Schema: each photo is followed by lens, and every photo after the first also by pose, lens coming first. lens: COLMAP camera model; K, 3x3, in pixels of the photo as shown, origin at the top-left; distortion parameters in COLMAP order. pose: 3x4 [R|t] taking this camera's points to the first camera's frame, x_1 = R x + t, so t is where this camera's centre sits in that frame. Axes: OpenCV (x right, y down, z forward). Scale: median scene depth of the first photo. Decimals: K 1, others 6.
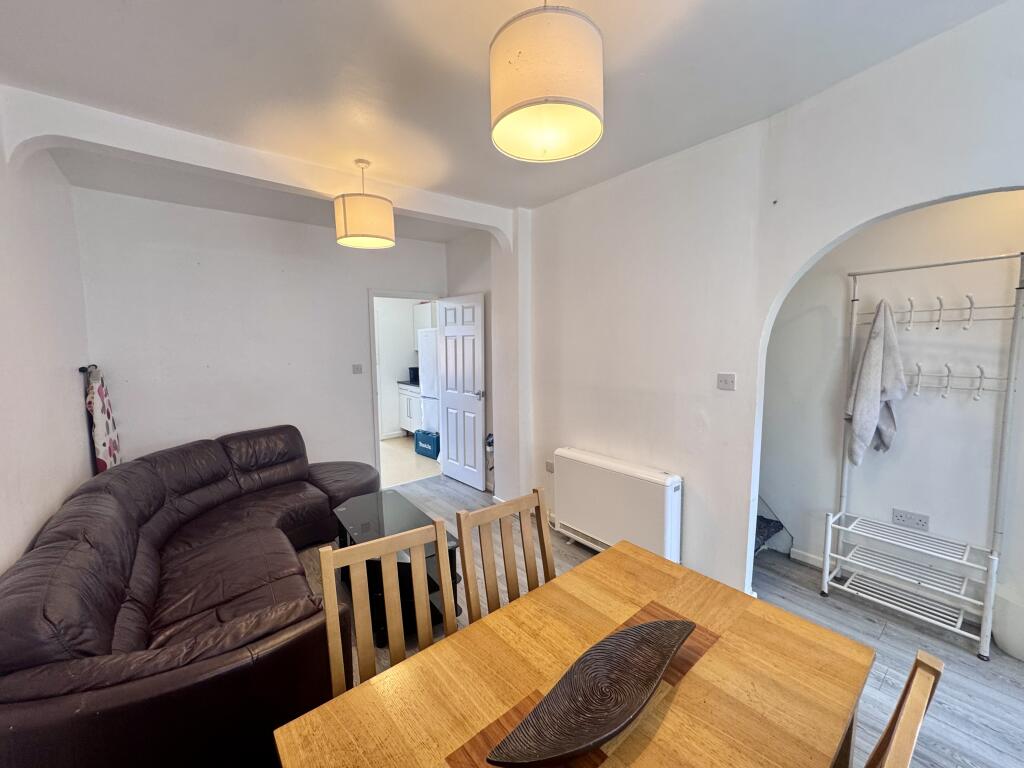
lens RADIAL K [[405.8, 0, 512.0], [0, 405.8, 384.0], [0, 0, 1]] dist [-0.000642, 0.000318]
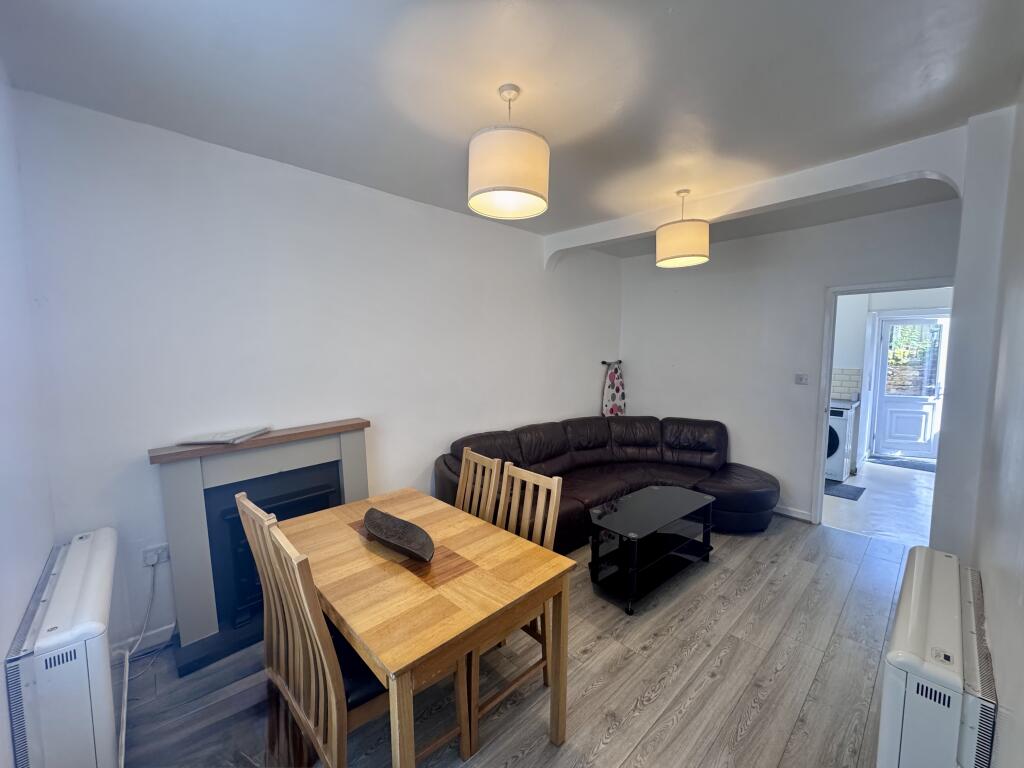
lens RADIAL K [[405.8, 0, 512.0], [0, 405.8, 384.0], [0, 0, 1]] dist [-0.000642, 0.000318]
pose [[0.084466, 0.099442, -0.991452, 0.702374], [-0.106360, 0.990223, 0.090257, -0.060720], [0.990734, 0.097827, 0.094217, 0.431247]]
